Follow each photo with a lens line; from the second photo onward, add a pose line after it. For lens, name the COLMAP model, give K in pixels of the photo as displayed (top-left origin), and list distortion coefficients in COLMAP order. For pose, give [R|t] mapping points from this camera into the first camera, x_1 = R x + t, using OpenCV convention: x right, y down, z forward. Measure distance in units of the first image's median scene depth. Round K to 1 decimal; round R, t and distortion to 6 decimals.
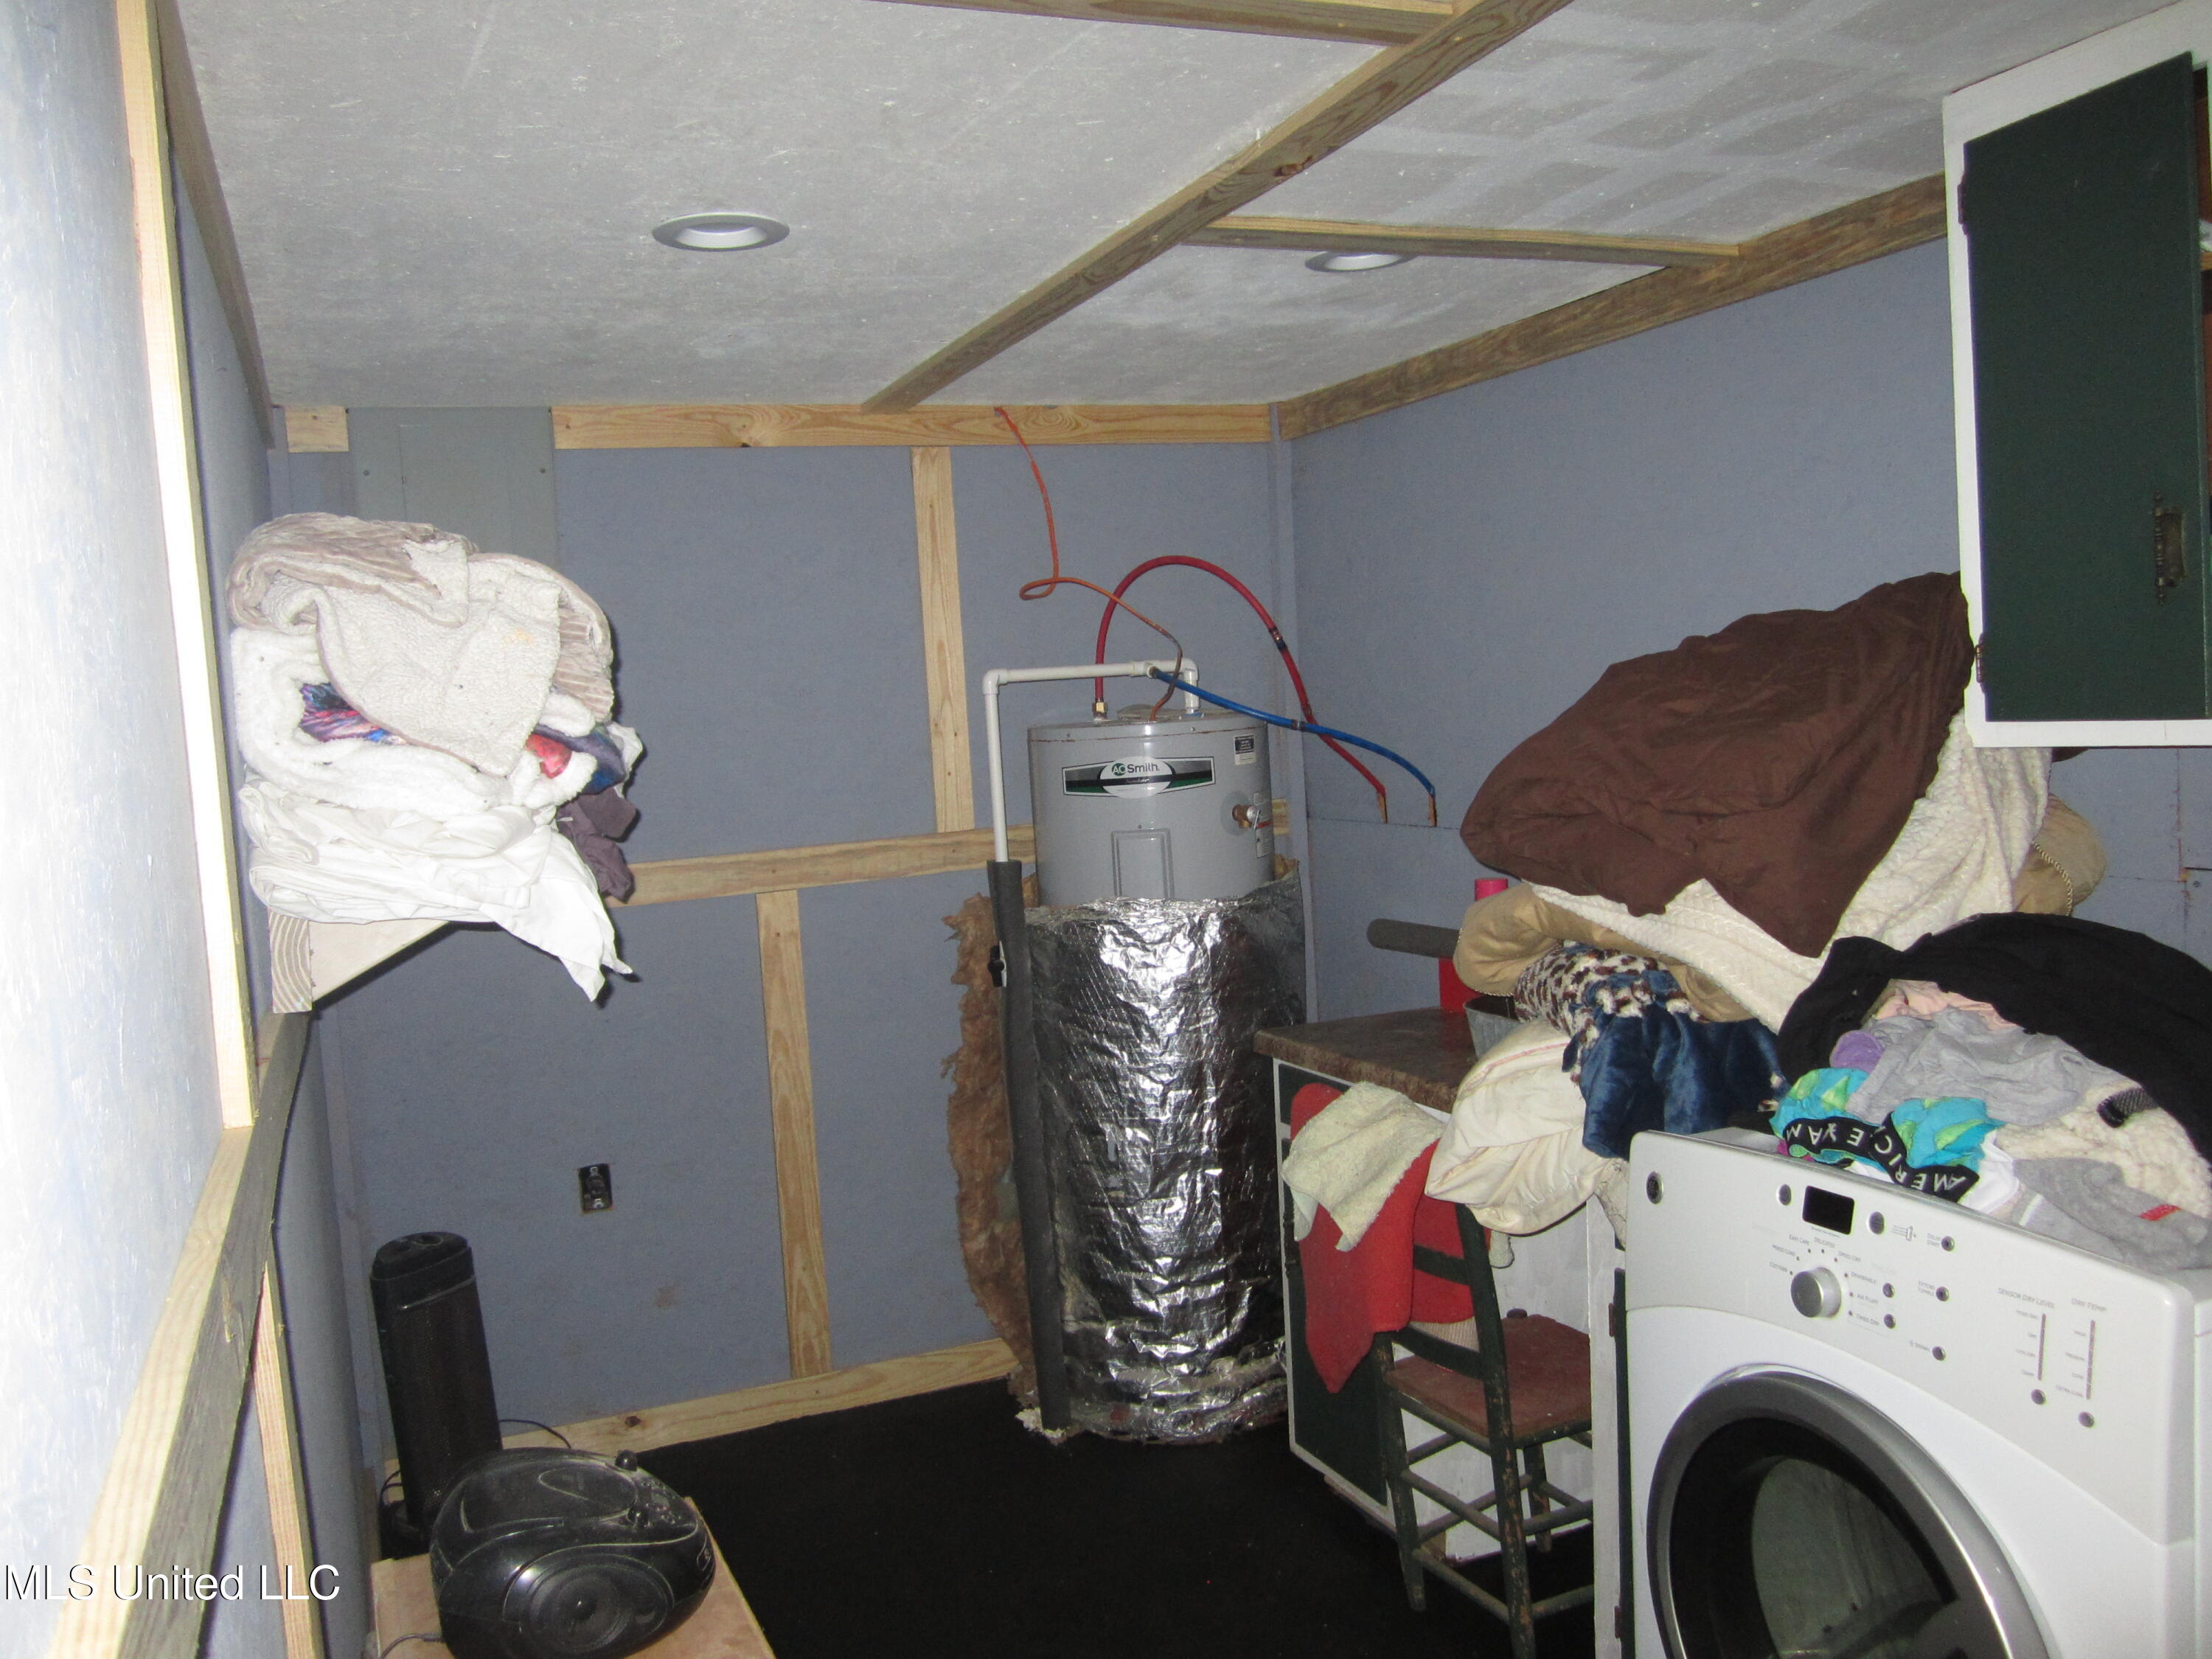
lens RADIAL K [[1805.3, 0, 1102.7], [0, 1805.3, 824.3], [0, 0, 1]] dist [-0.039166, -0.002764]
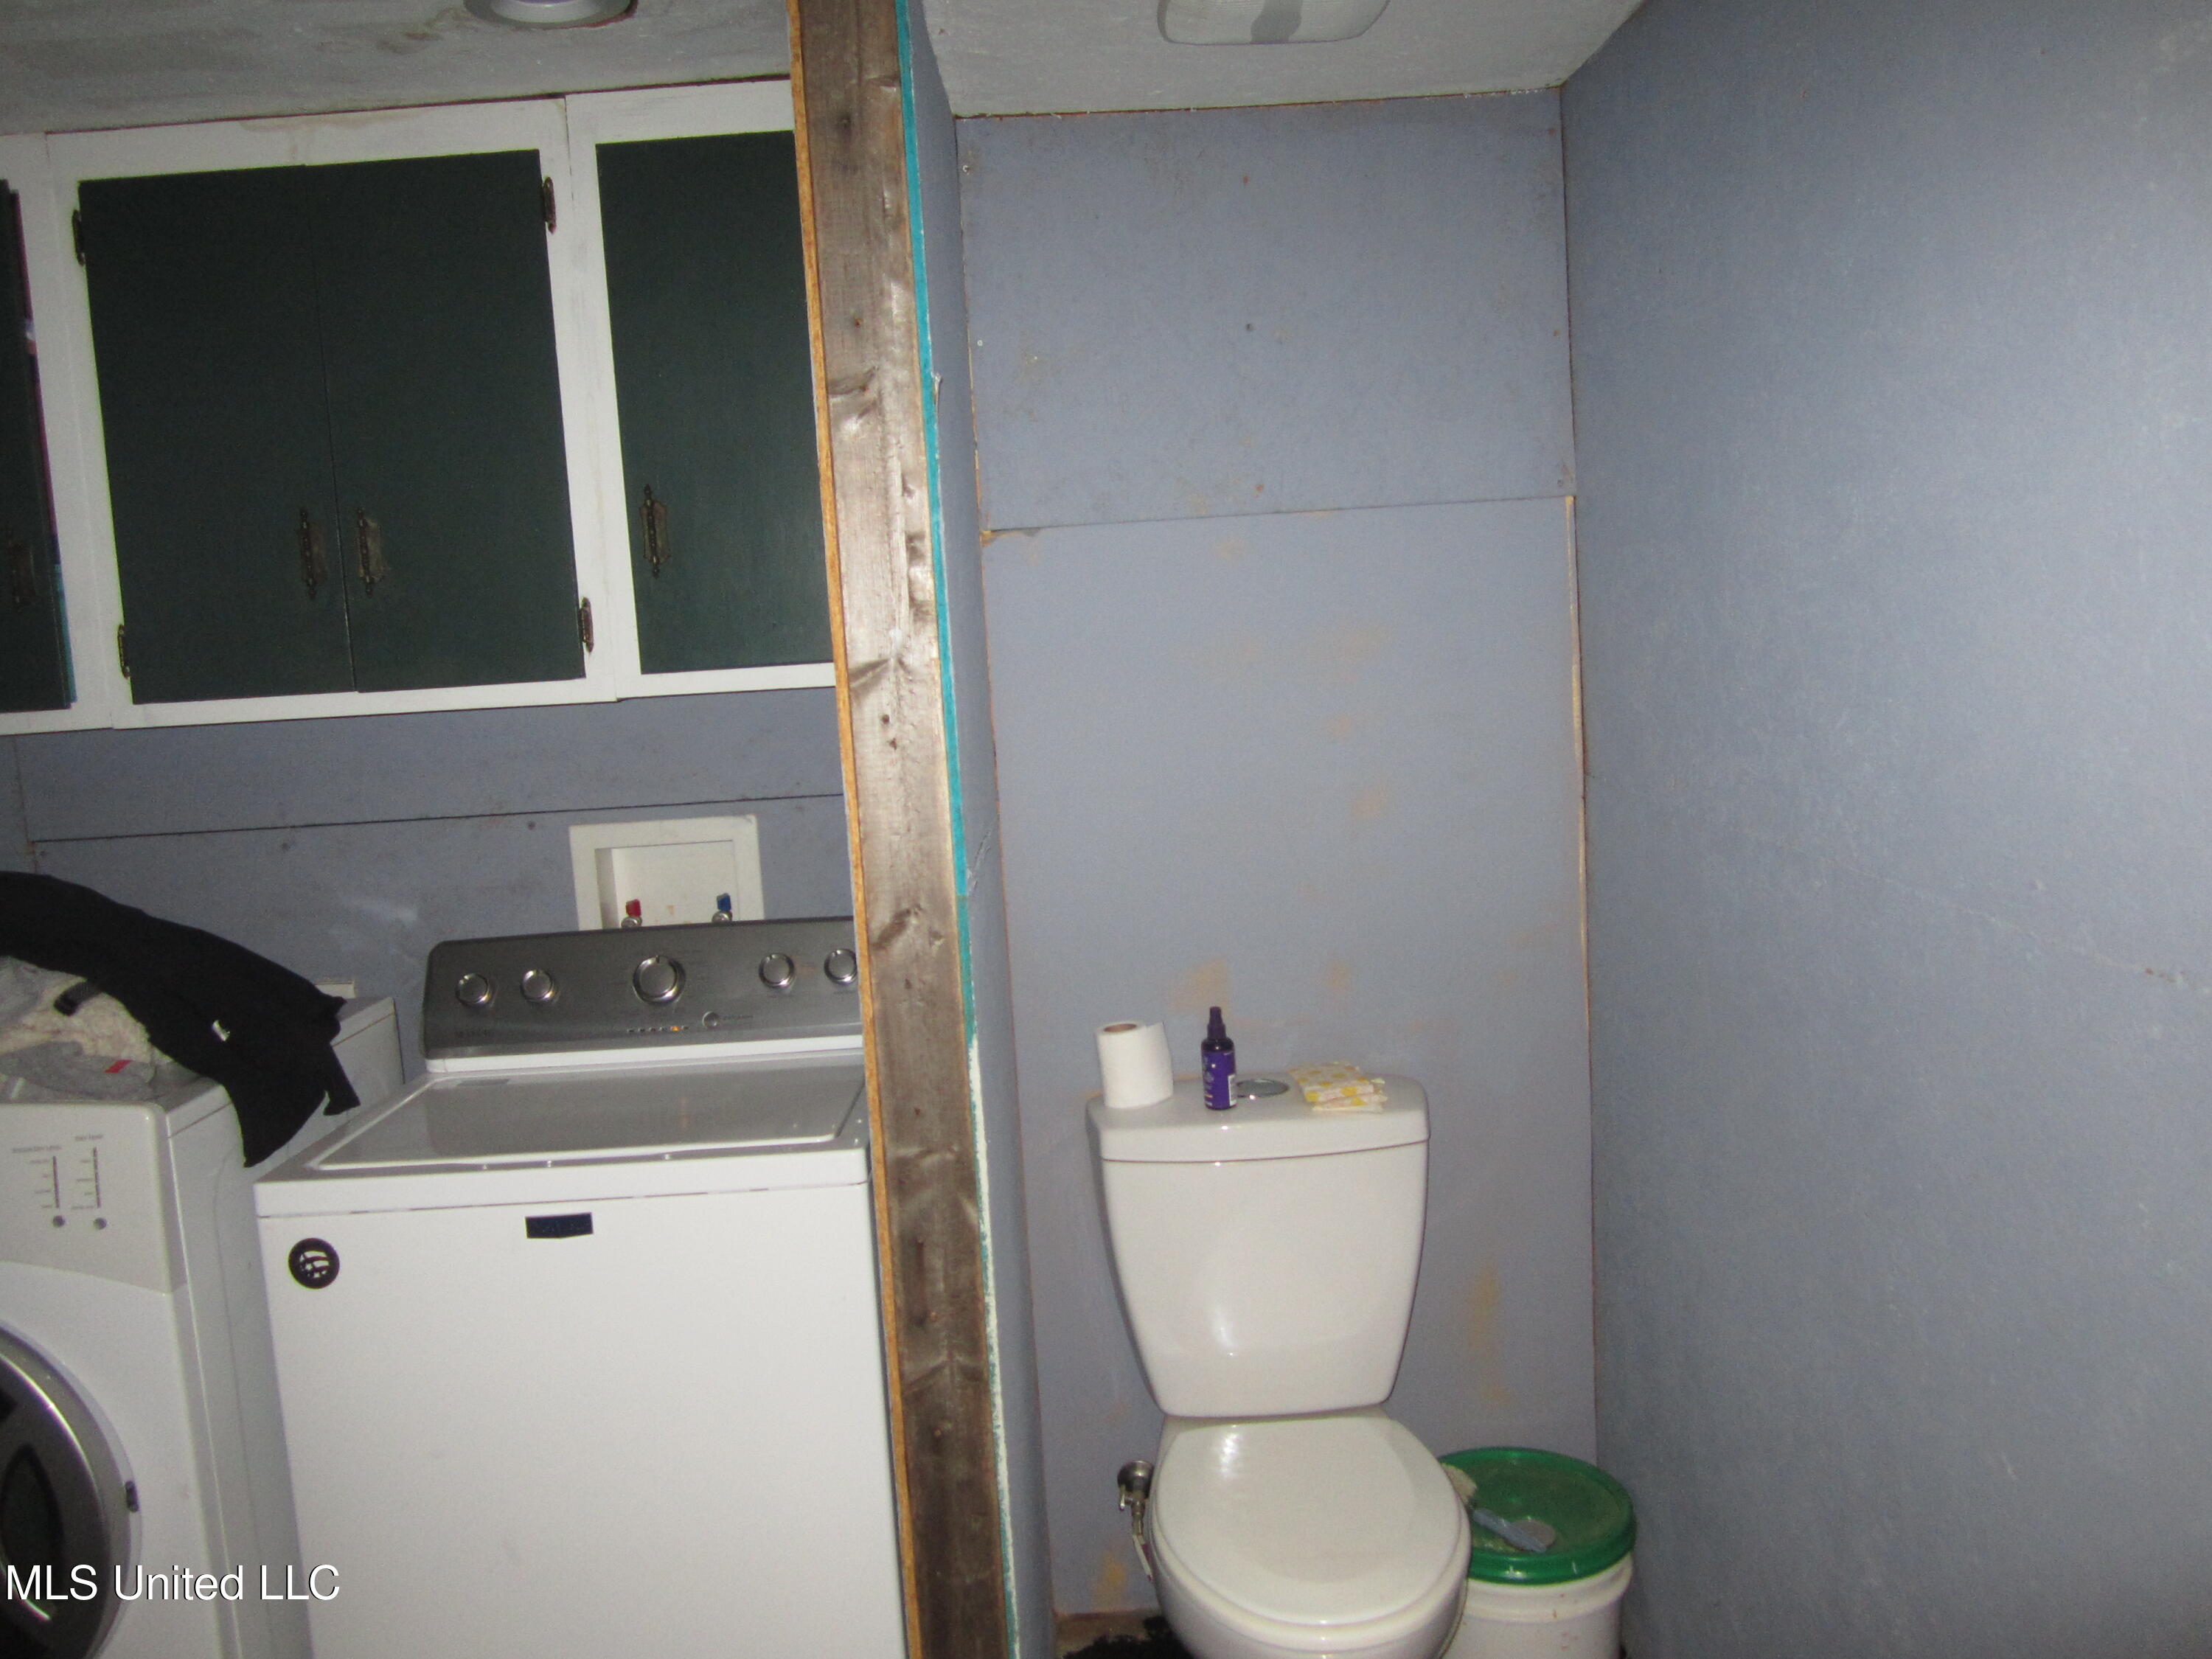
lens RADIAL K [[1805.3, 0, 1104.1], [0, 1805.3, 829.7], [0, 0, 1]] dist [-0.039166, -0.002764]
pose [[0.375775, -0.064831, 0.924440, -0.339220], [0.094495, 0.995031, 0.031371, 0.068591], [-0.921881, 0.075567, 0.380034, -0.194093]]
